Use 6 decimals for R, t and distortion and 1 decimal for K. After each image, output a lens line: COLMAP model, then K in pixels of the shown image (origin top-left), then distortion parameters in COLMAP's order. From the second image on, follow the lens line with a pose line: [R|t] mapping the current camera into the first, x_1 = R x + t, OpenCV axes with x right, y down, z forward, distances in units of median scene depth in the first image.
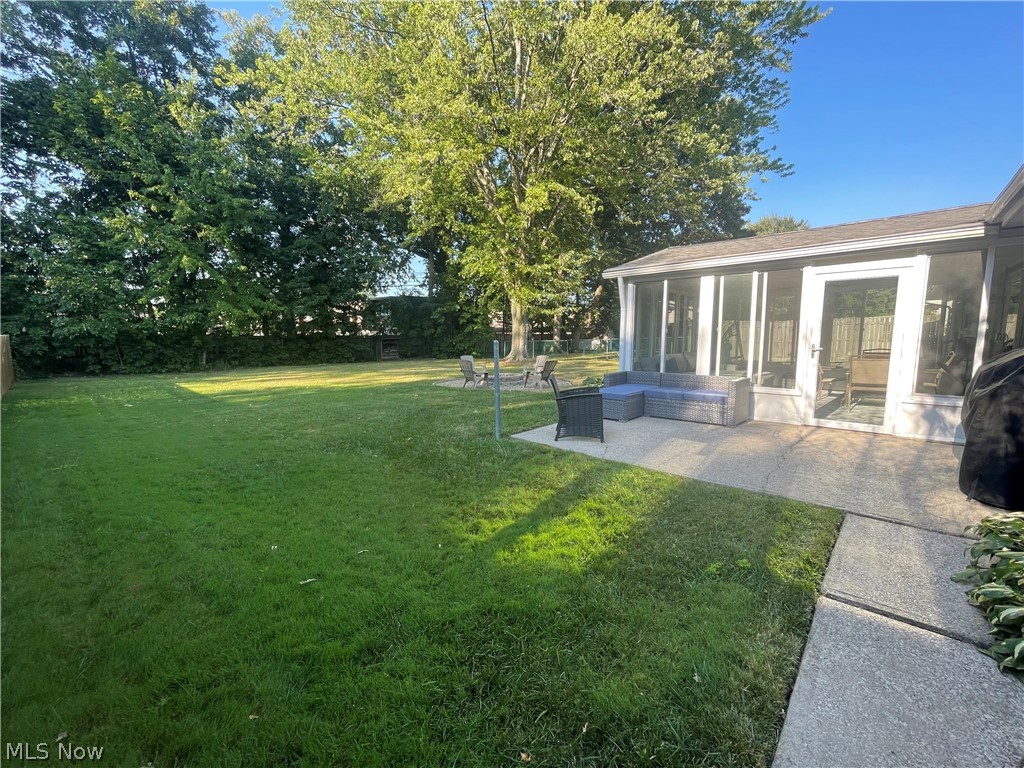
lens RADIAL K [[416.9, 0, 515.0], [0, 416.9, 385.4], [0, 0, 1]] dist [-0.000405, 0.002160]
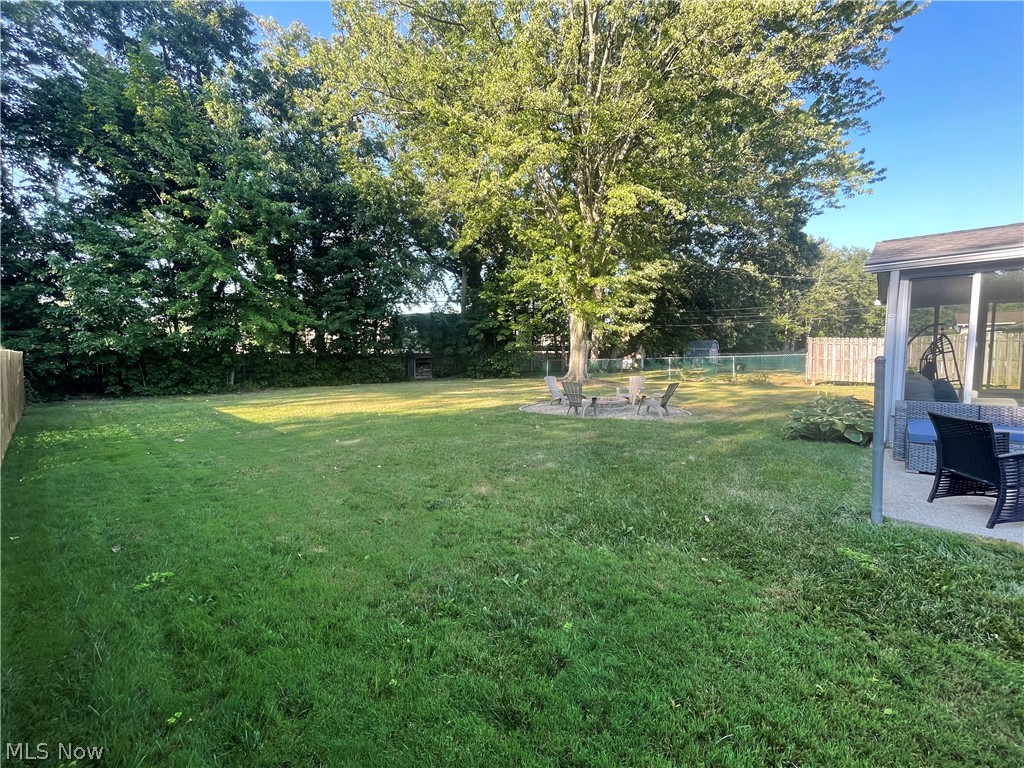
lens RADIAL K [[416.9, 0, 510.6], [0, 416.9, 384.6], [0, 0, 1]] dist [-0.000405, 0.002160]
pose [[0.999992, 0.002922, -0.002745, -0.147869], [-0.003052, 0.998800, -0.048877, -0.009232], [0.002599, 0.048885, 0.998801, 0.106558]]
